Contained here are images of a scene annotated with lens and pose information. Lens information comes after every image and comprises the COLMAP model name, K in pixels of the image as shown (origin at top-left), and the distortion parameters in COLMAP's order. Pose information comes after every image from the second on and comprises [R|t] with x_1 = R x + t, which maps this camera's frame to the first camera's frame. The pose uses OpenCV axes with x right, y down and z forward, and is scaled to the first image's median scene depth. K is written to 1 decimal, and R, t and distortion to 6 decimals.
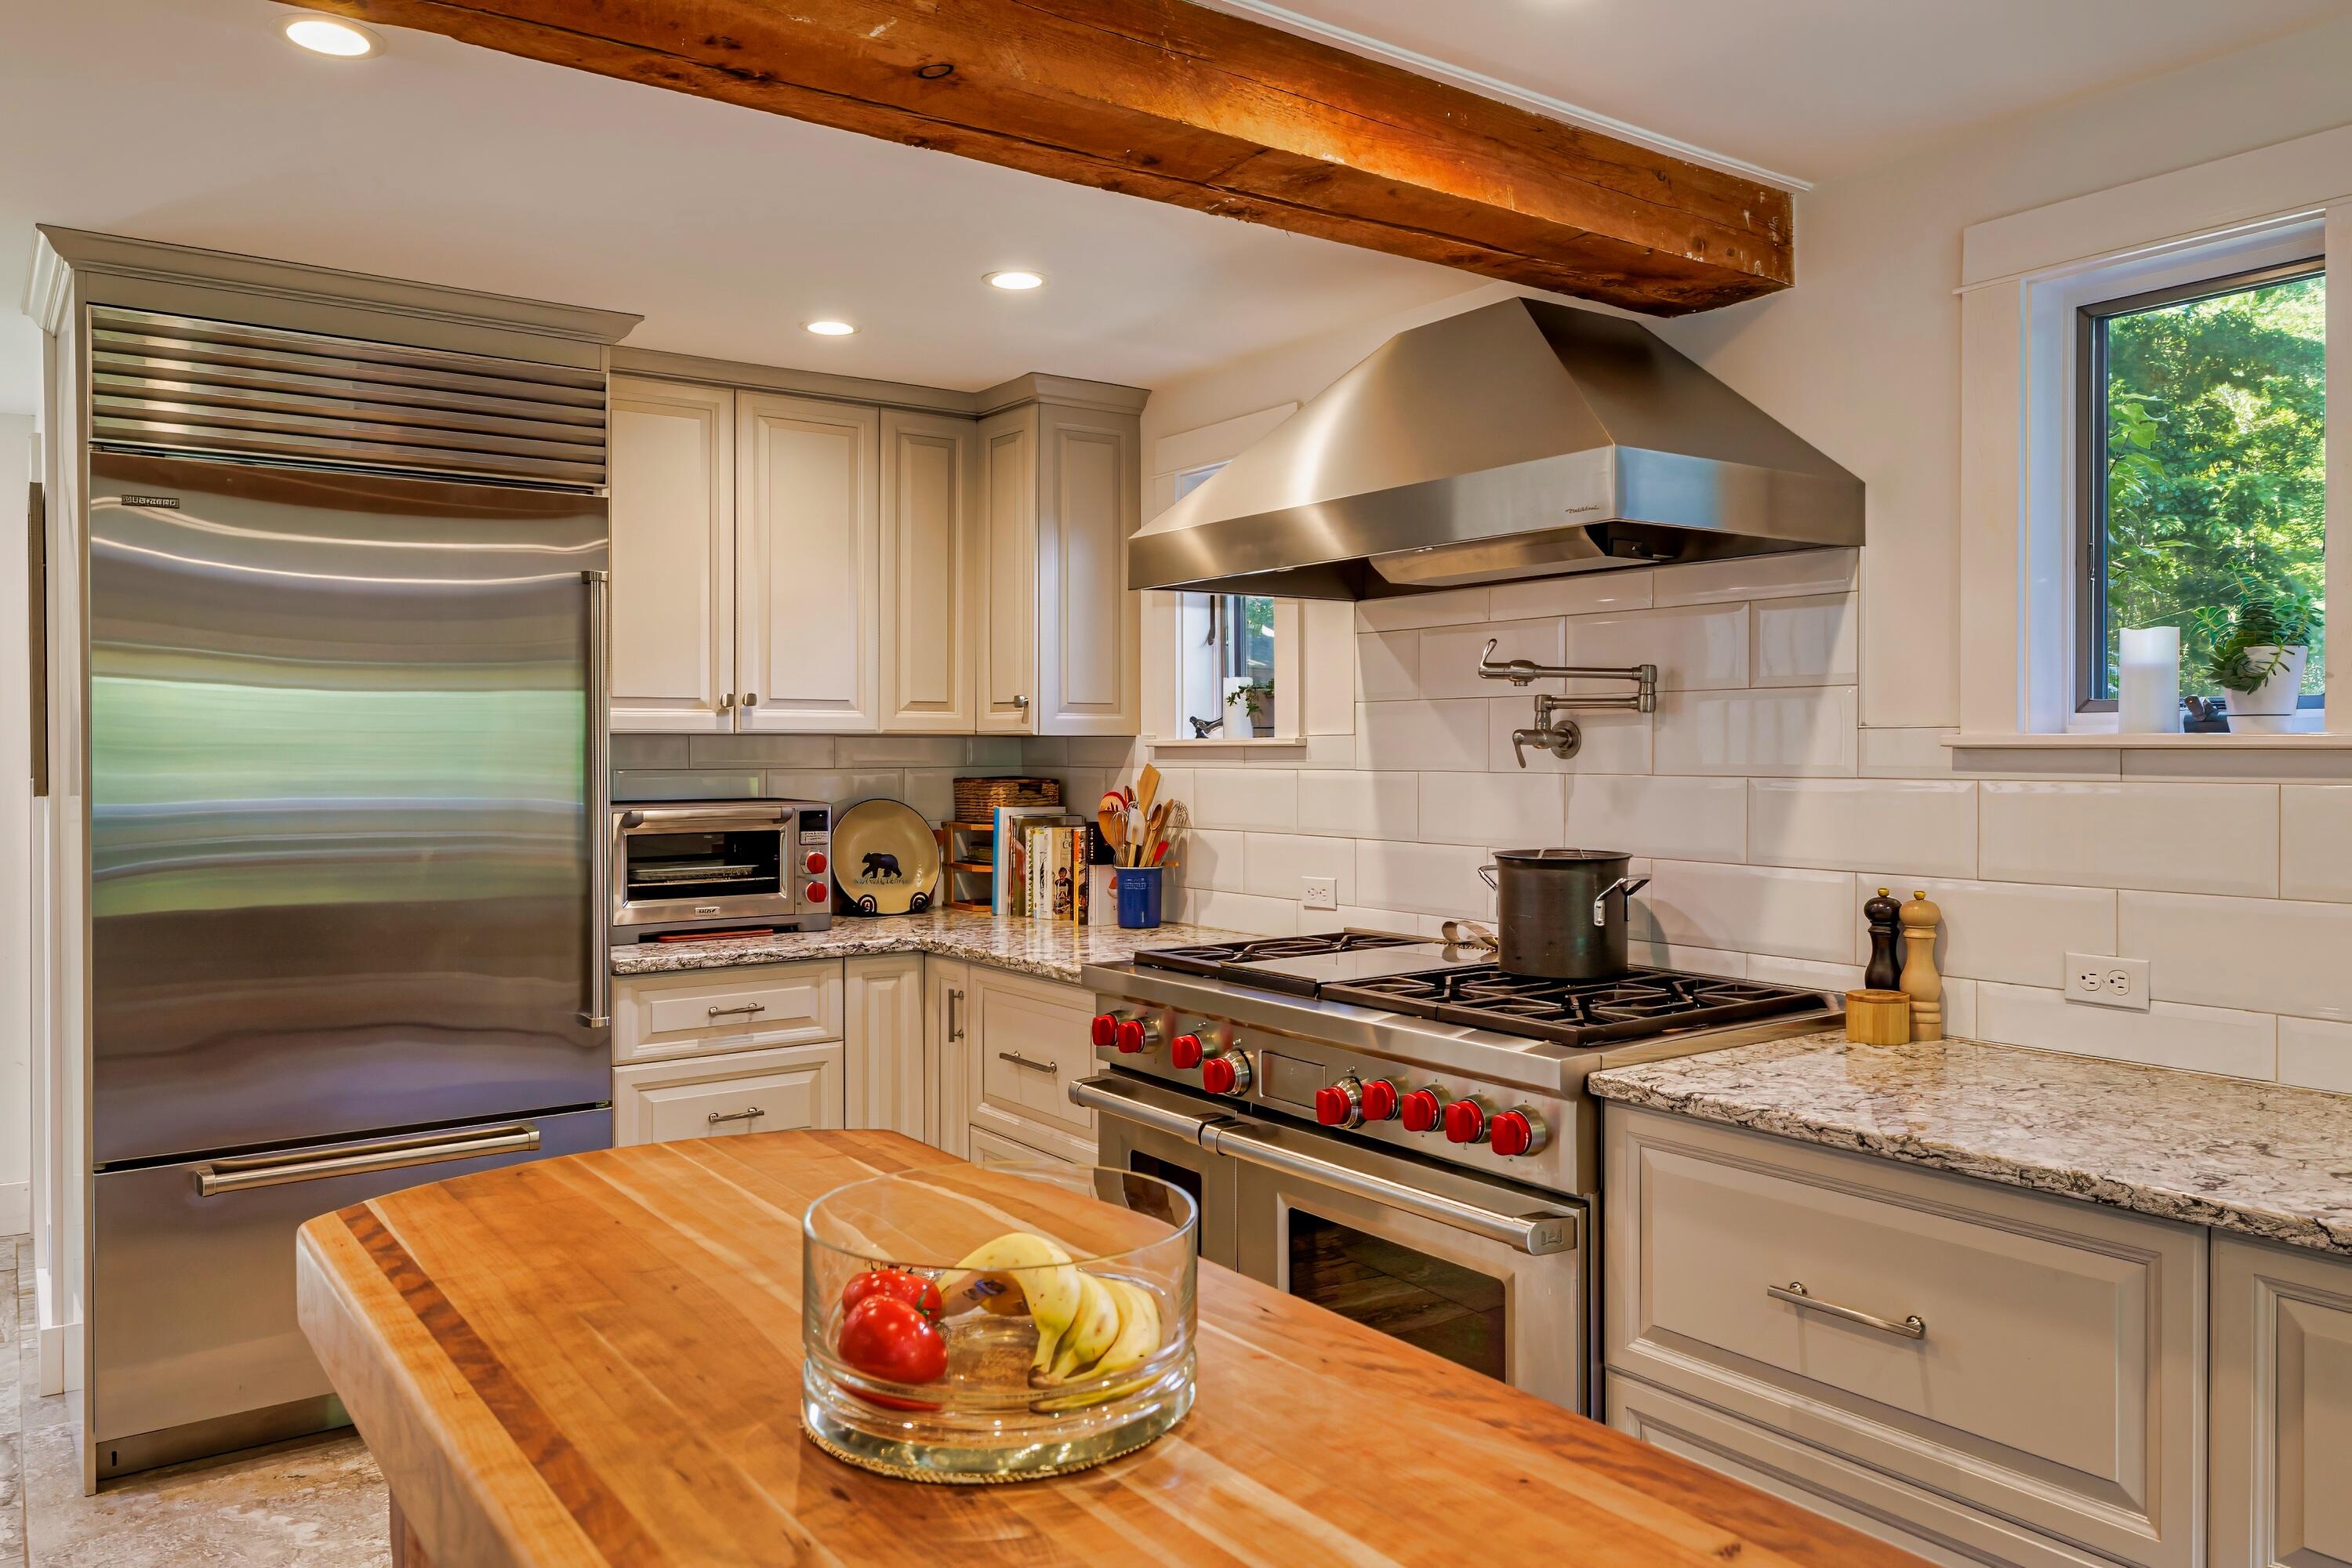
lens RADIAL K [[1635.5, 0, 1174.2], [0, 1635.5, 765.0], [0, 0, 1]] dist [0.000501, 0.004698]
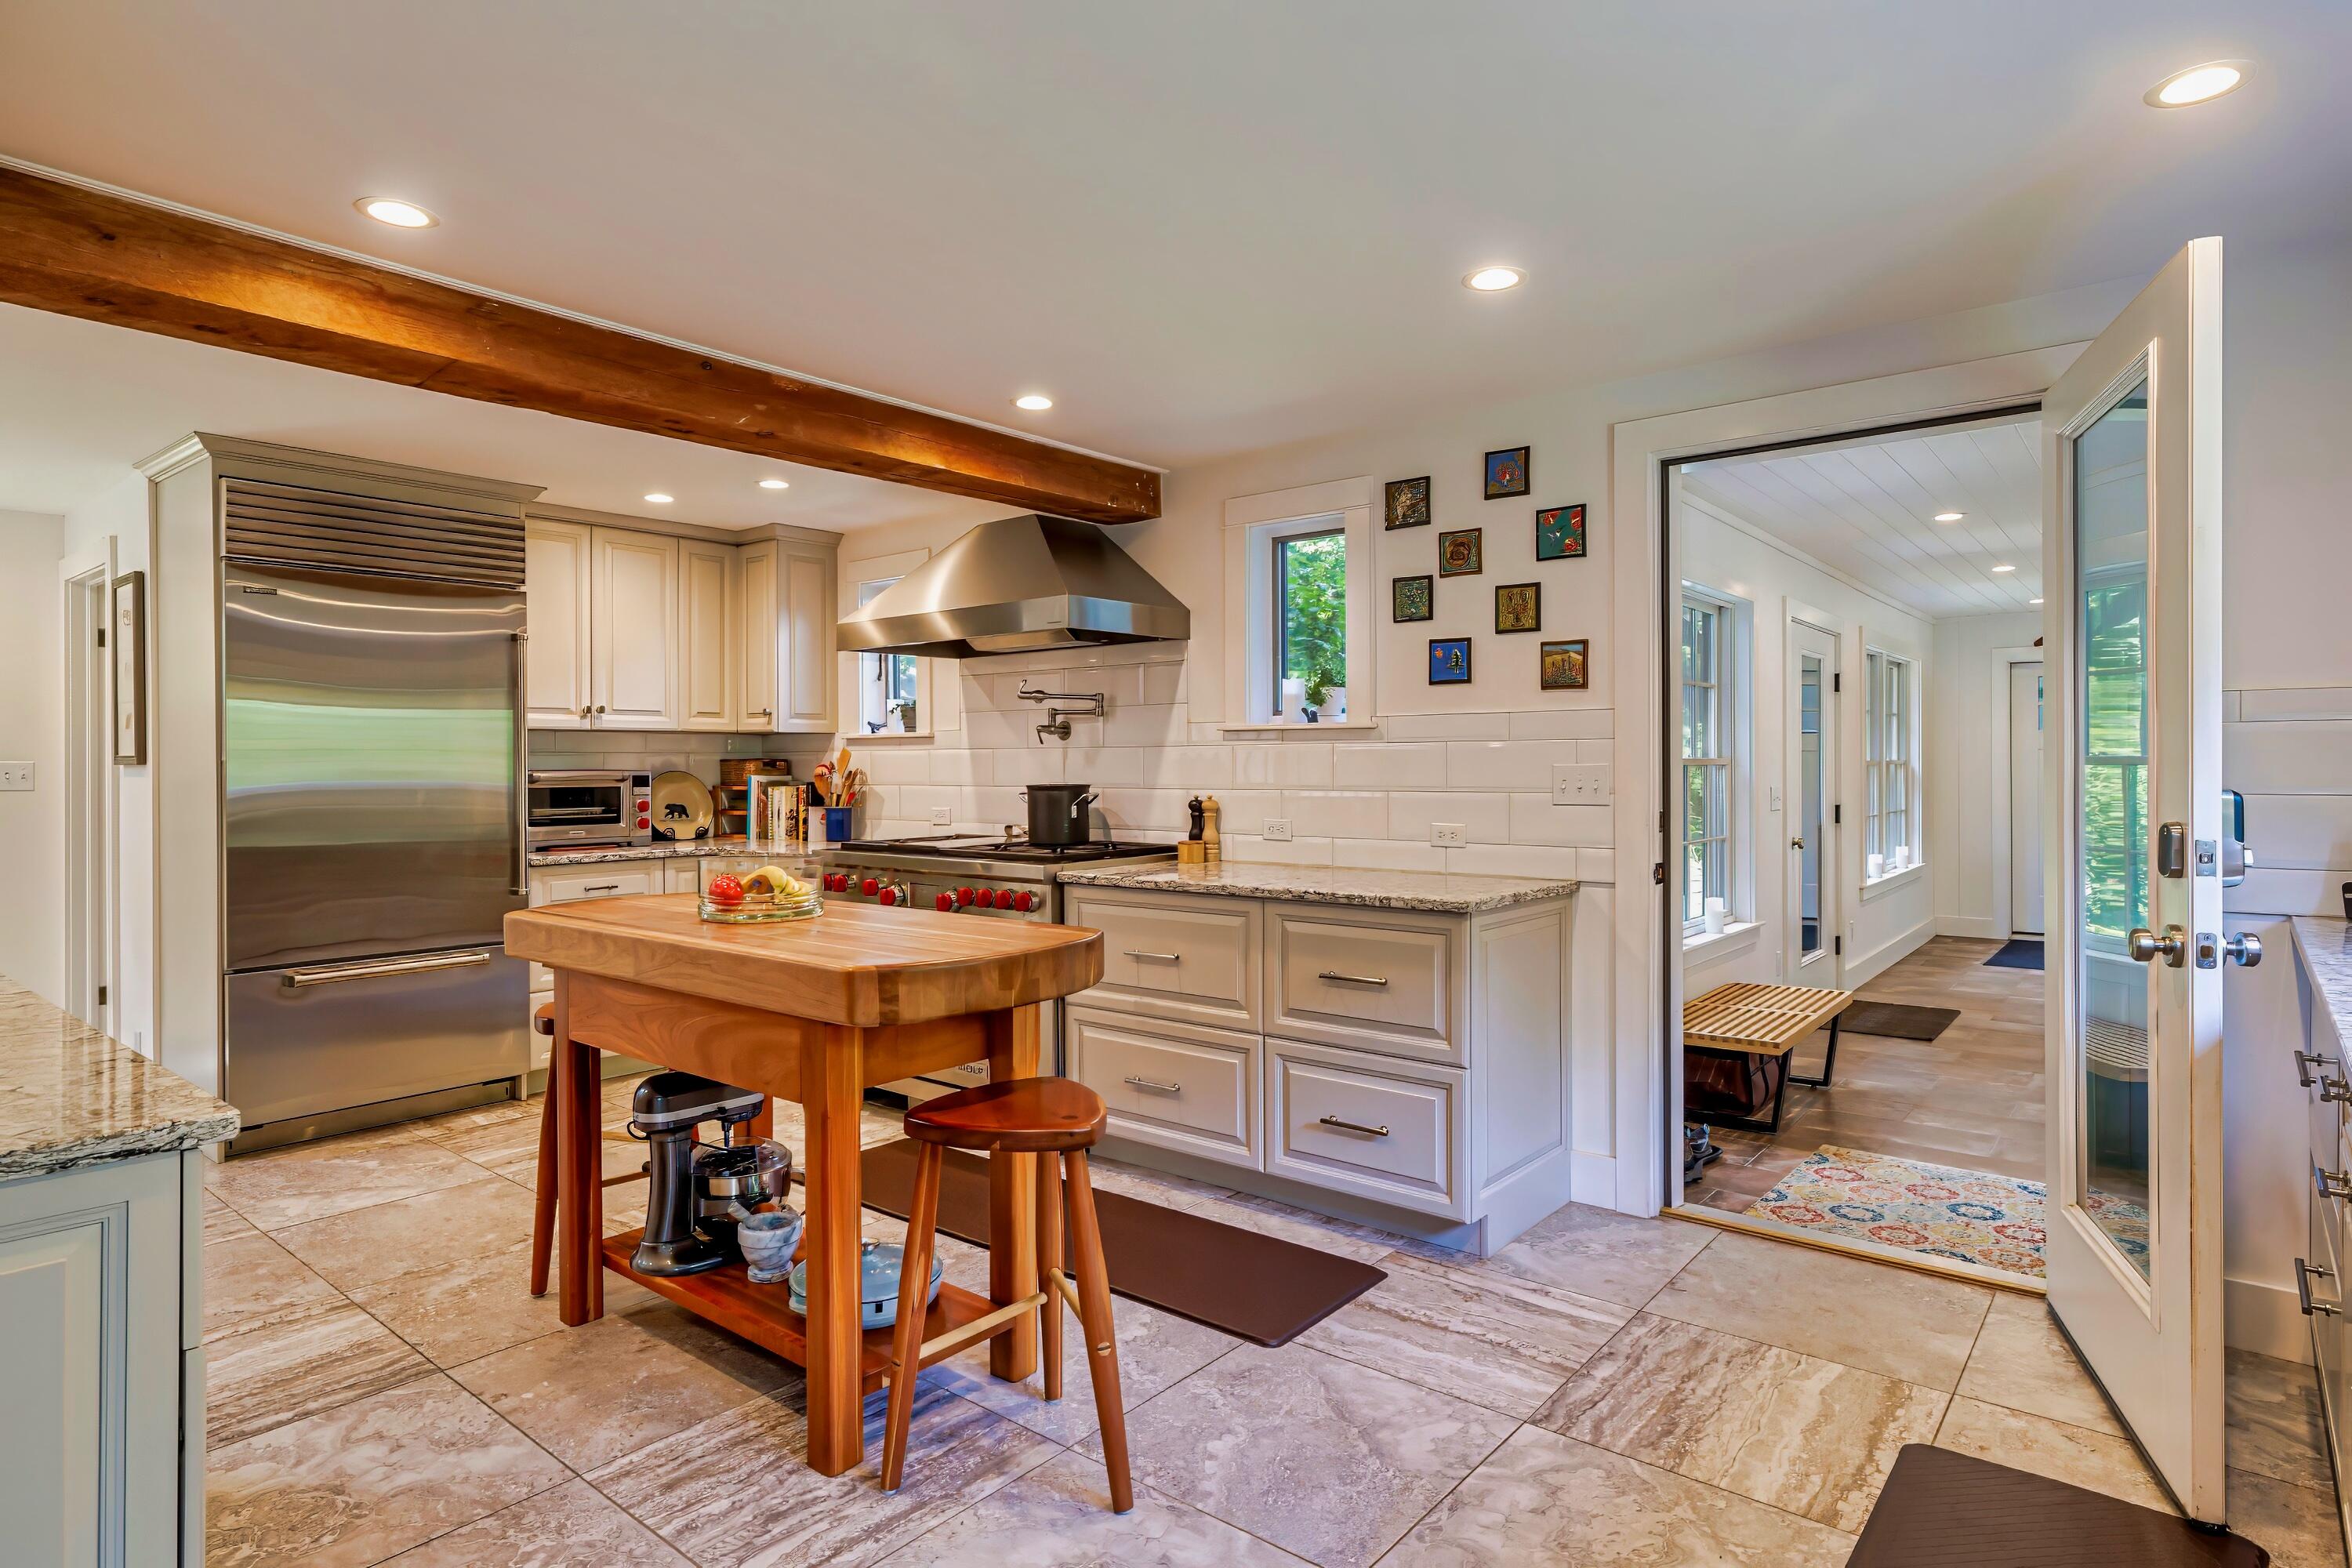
lens RADIAL K [[1260.6, 0, 1168.6], [0, 1260.6, 767.8], [0, 0, 1]] dist [-0.001198, 0.000099]
pose [[0.967725, -0.003724, 0.251983, -0.025327], [0.005344, 0.999969, -0.005744, 0.039231], [-0.251954, 0.006905, 0.967715, -0.519808]]
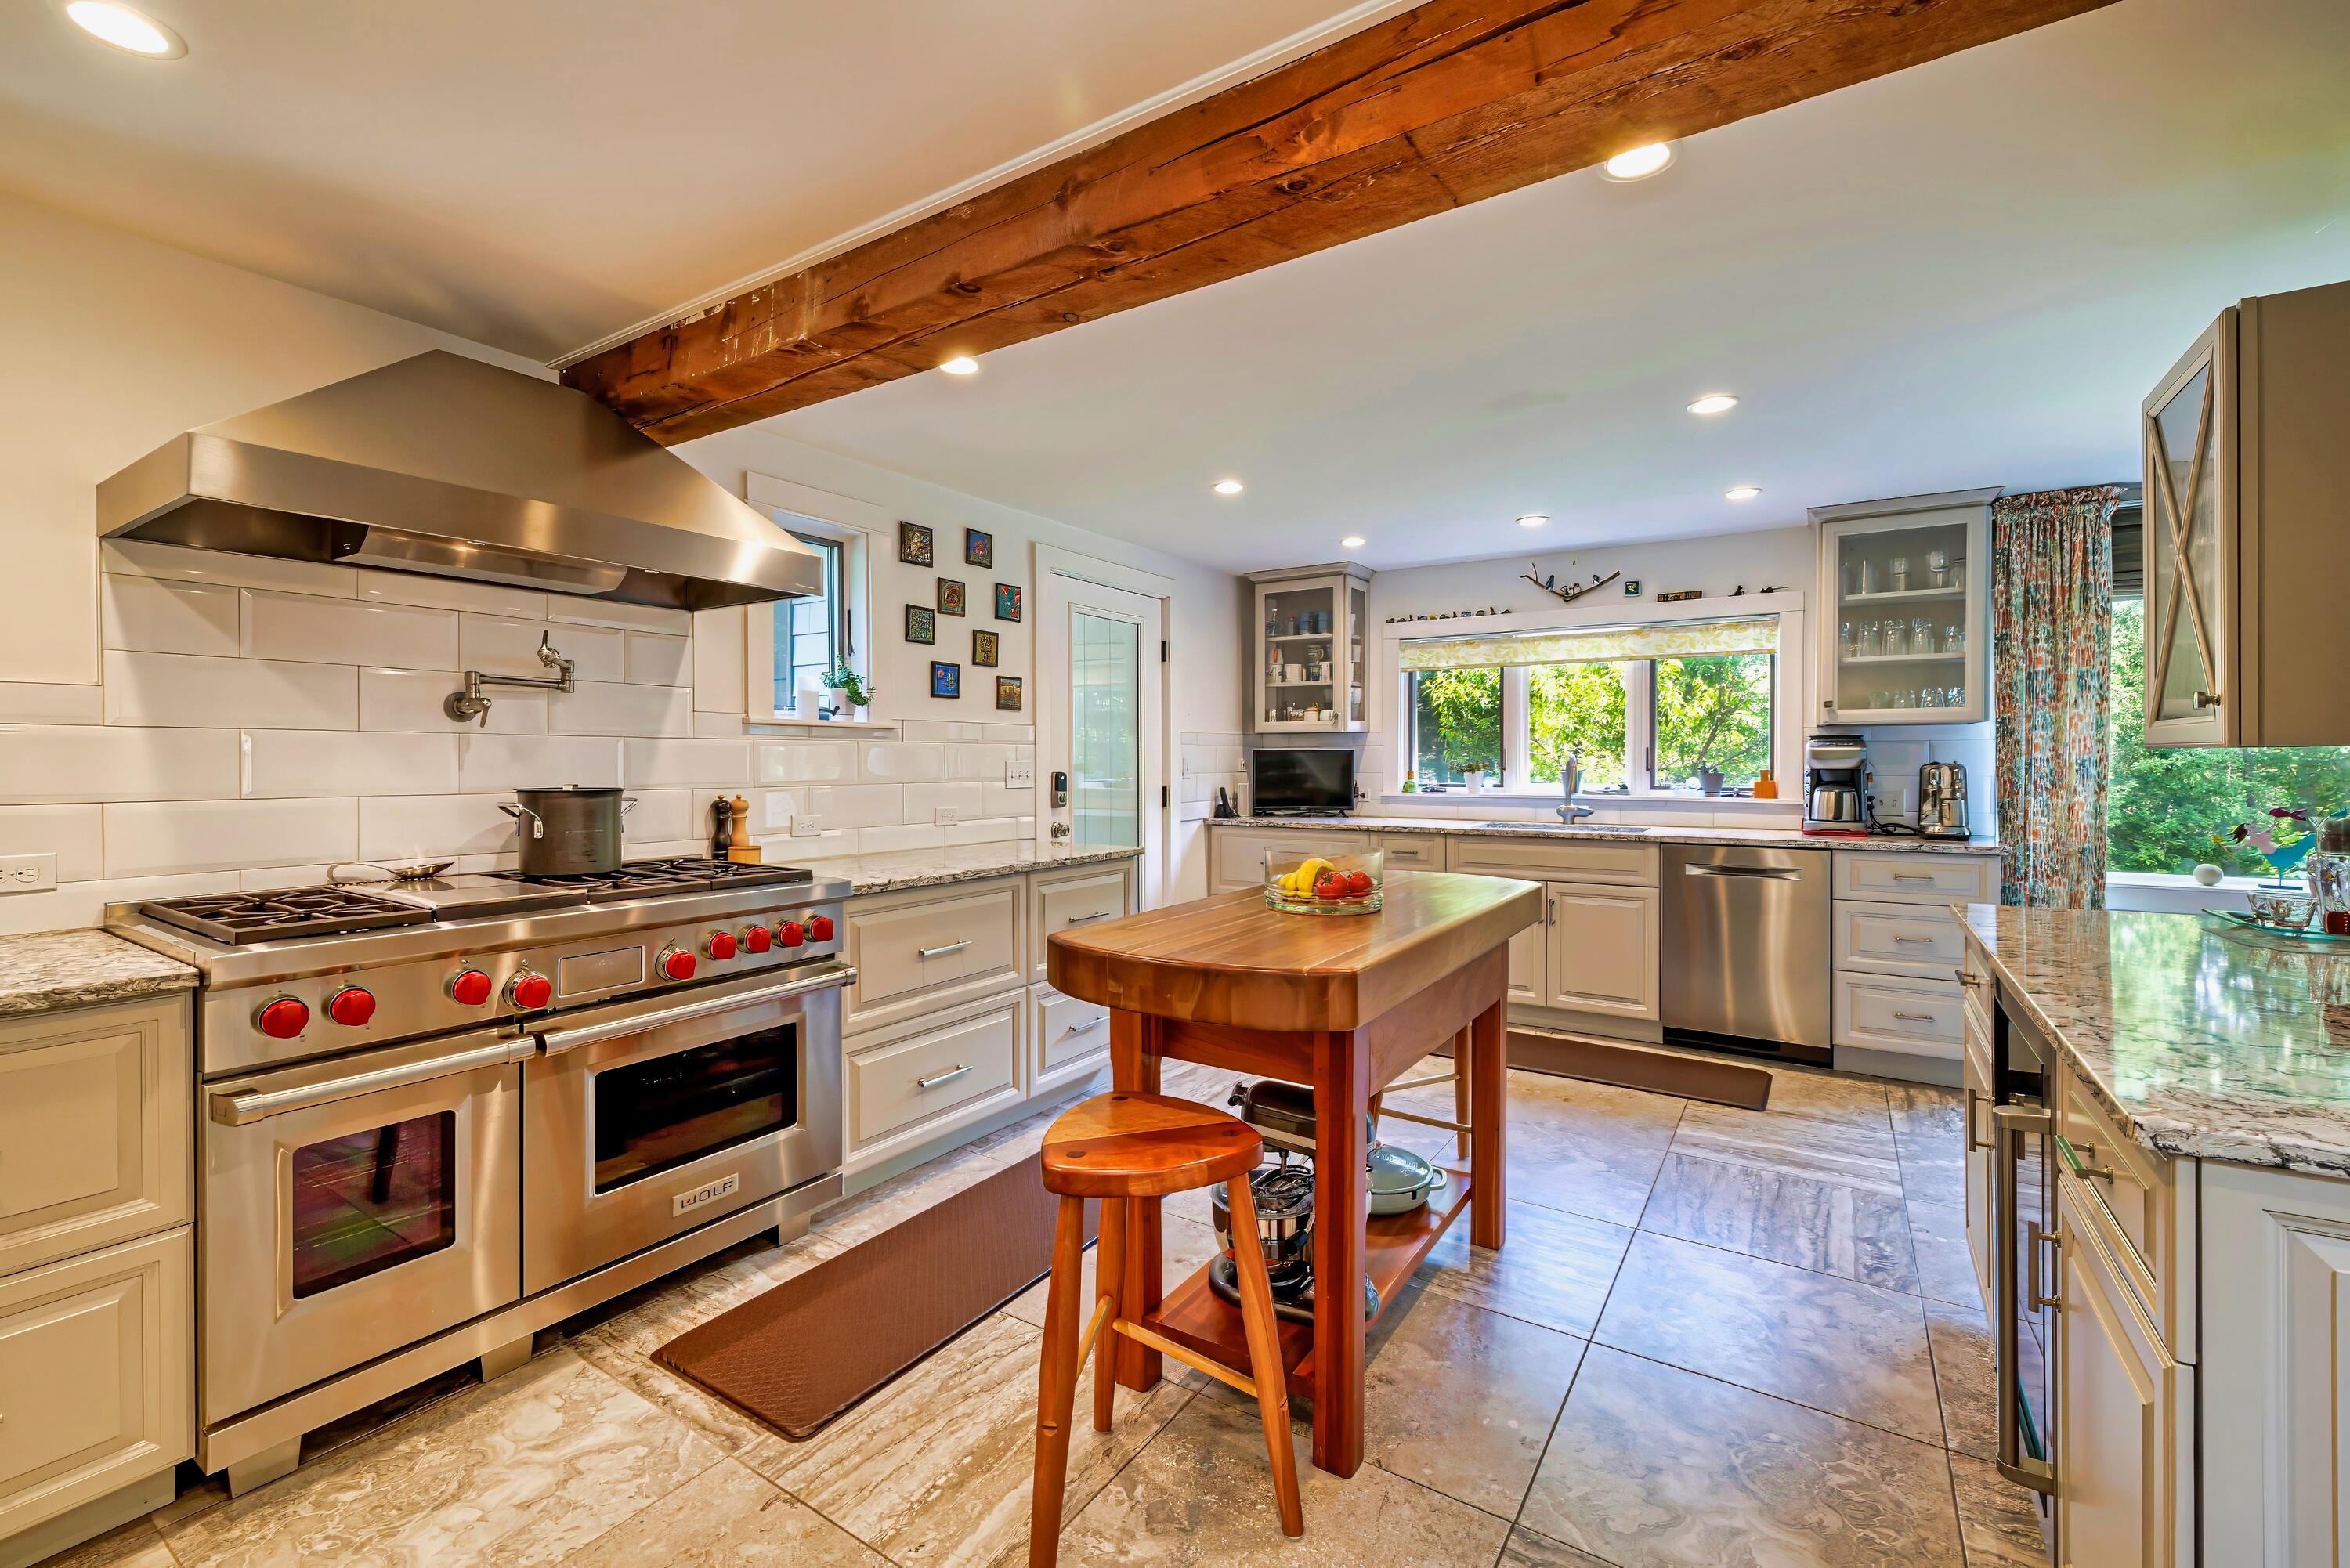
lens RADIAL K [[998.6, 0, 1177.3], [0, 998.6, 766.4], [0, 0, 1]] dist [0.003580, 0.000683]
pose [[-0.363900, -0.004705, 0.931426, -0.701961], [0.008951, 0.999923, 0.008548, 0.029545], [-0.931395, 0.011448, -0.363830, 0.757893]]
